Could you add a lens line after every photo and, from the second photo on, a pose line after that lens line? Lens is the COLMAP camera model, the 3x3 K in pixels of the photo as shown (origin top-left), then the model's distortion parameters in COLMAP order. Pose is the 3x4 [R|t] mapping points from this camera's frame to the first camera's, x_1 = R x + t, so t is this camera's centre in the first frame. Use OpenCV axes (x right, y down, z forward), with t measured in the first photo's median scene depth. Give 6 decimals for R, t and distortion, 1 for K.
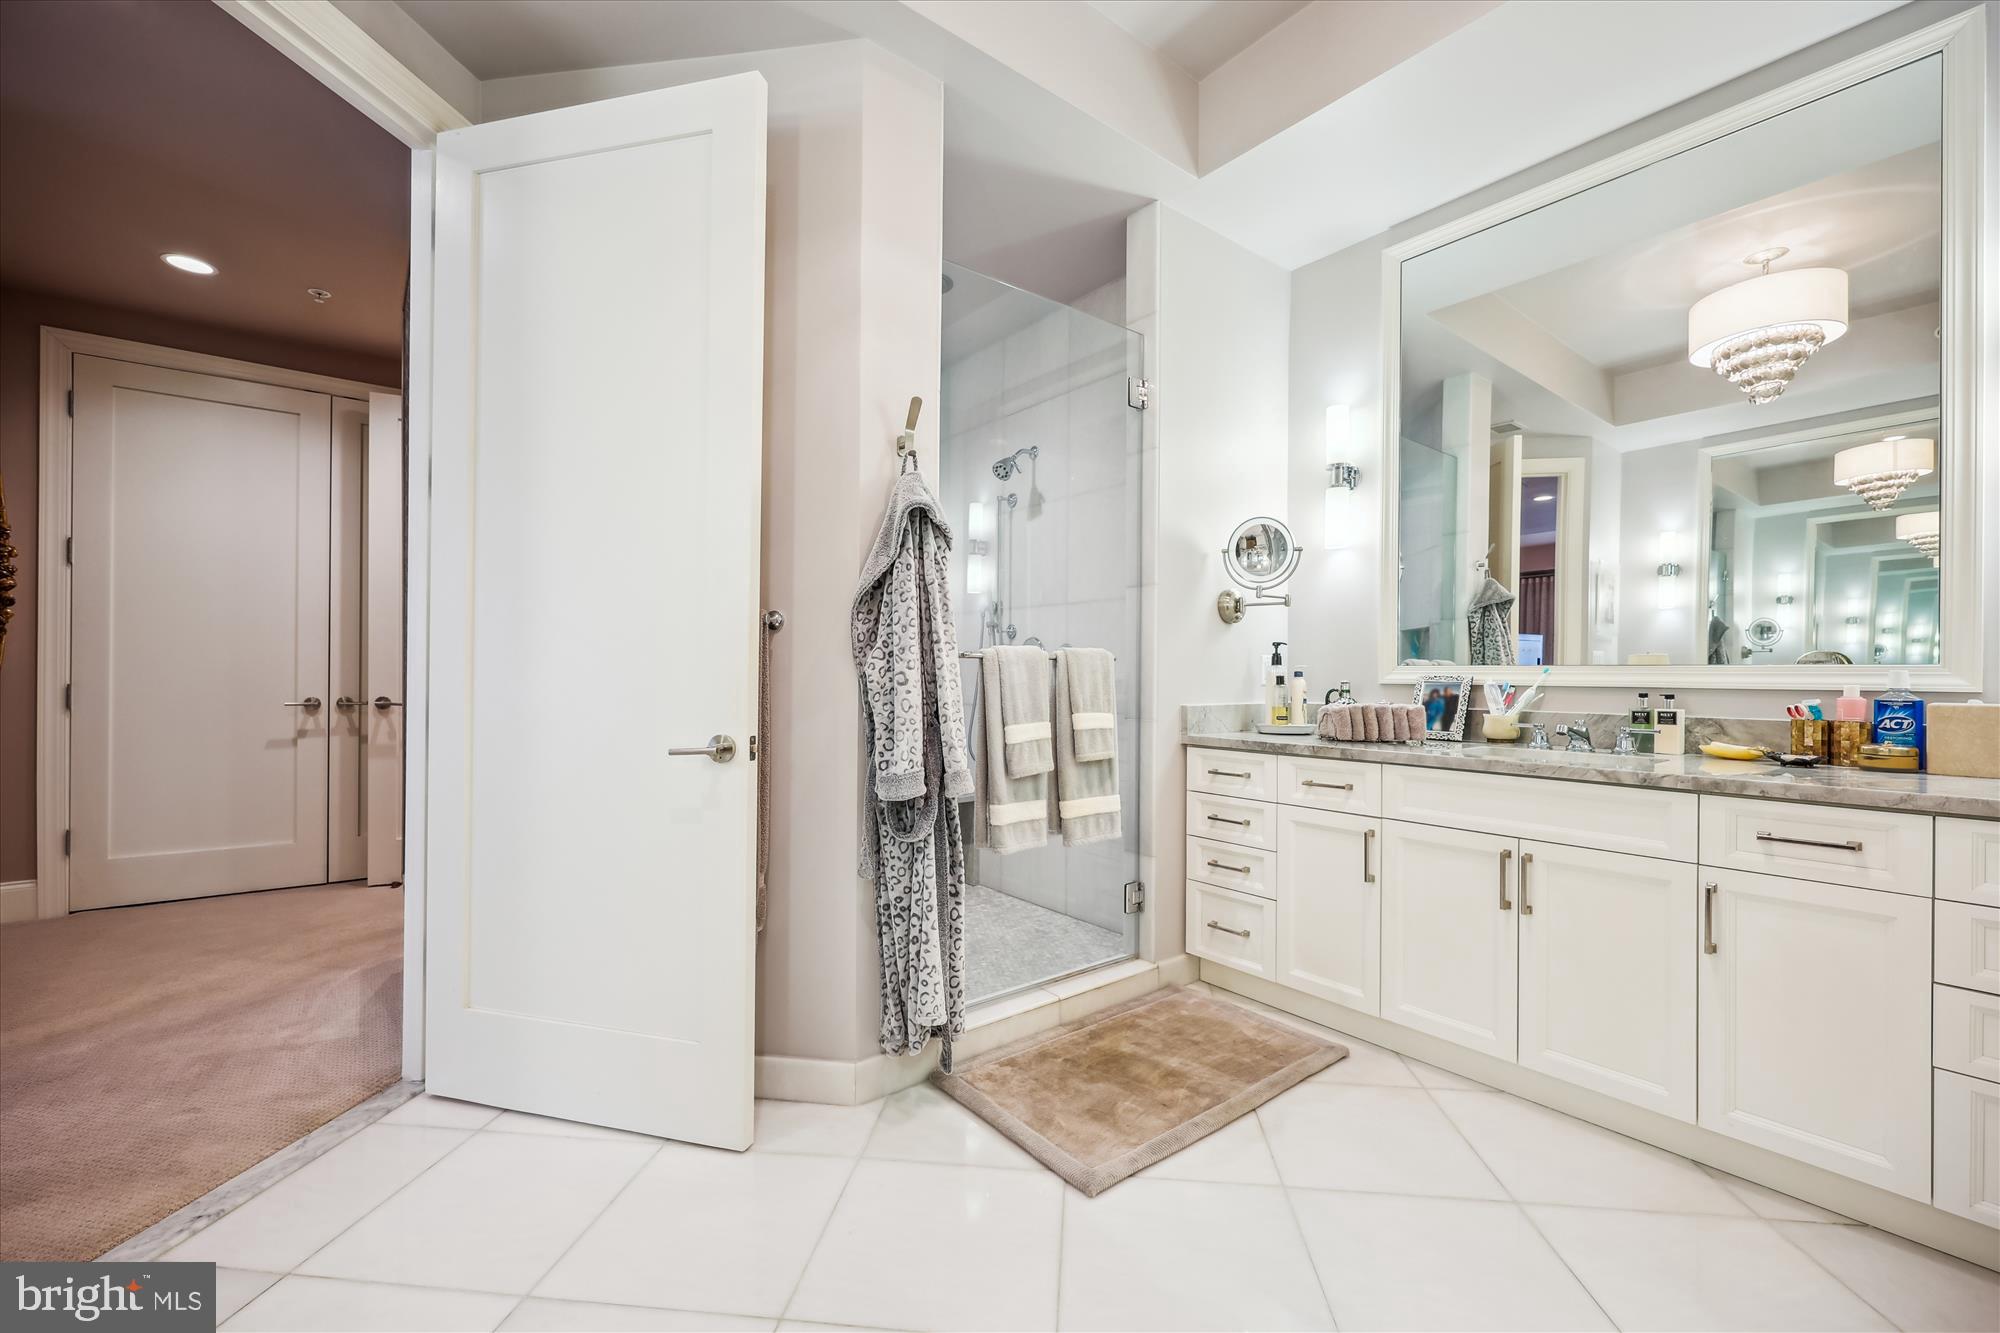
lens RADIAL K [[818.0, 0, 1001.0], [0, 818.0, 670.7], [0, 0, 1]] dist [-0.000529, -0.000162]
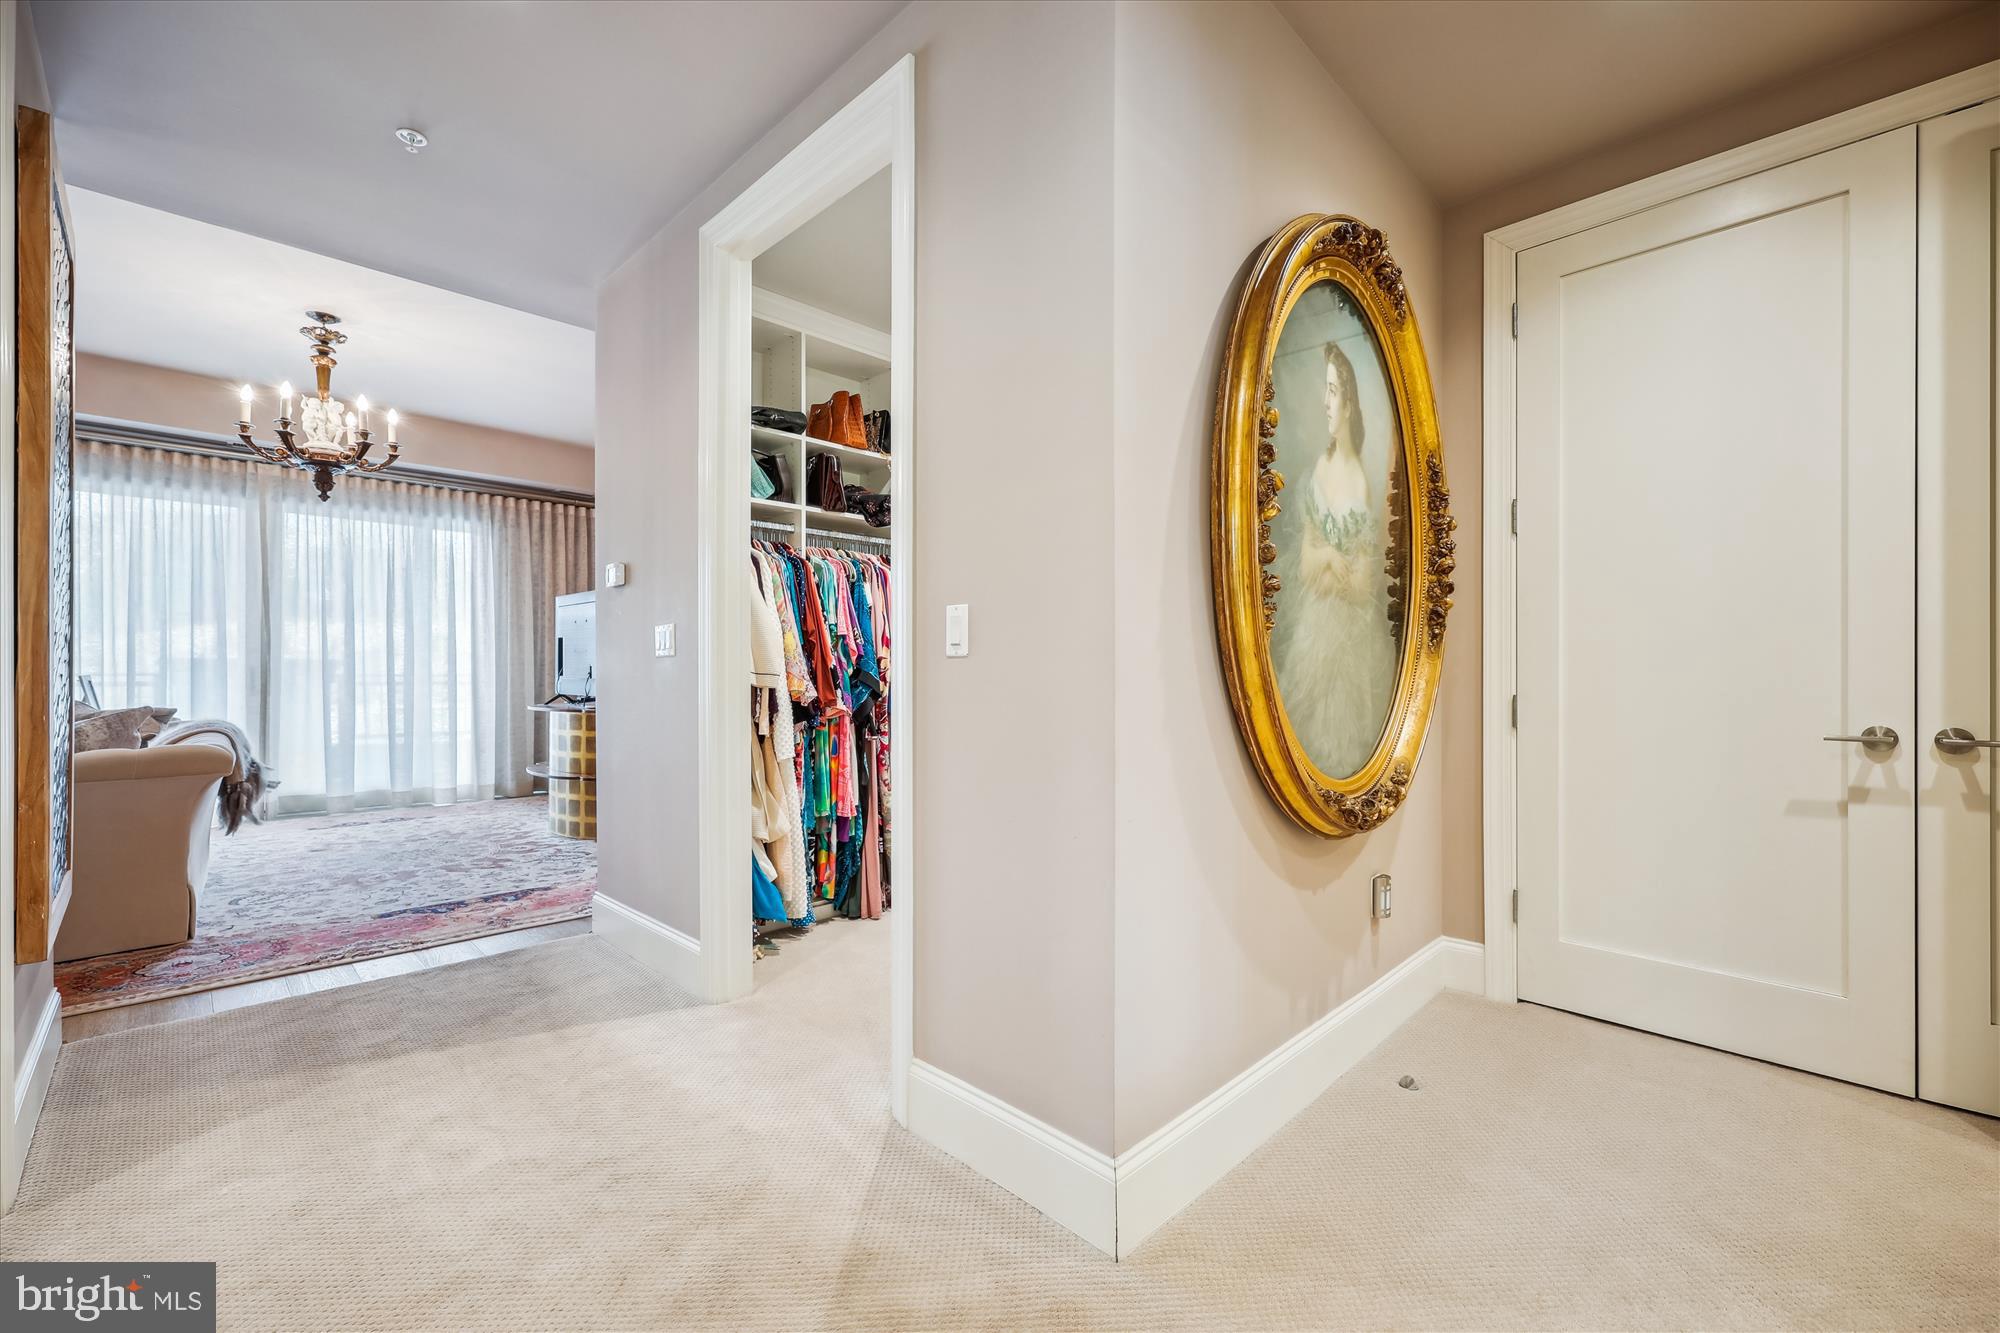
lens RADIAL K [[818.0, 0, 1001.2], [0, 818.0, 687.2], [0, 0, 1]] dist [-0.000529, -0.000162]
pose [[0.110735, -0.009617, -0.993803, -0.395033], [-0.003927, 0.999941, -0.010114, 0.015716], [0.993842, 0.005022, 0.110690, 0.396511]]
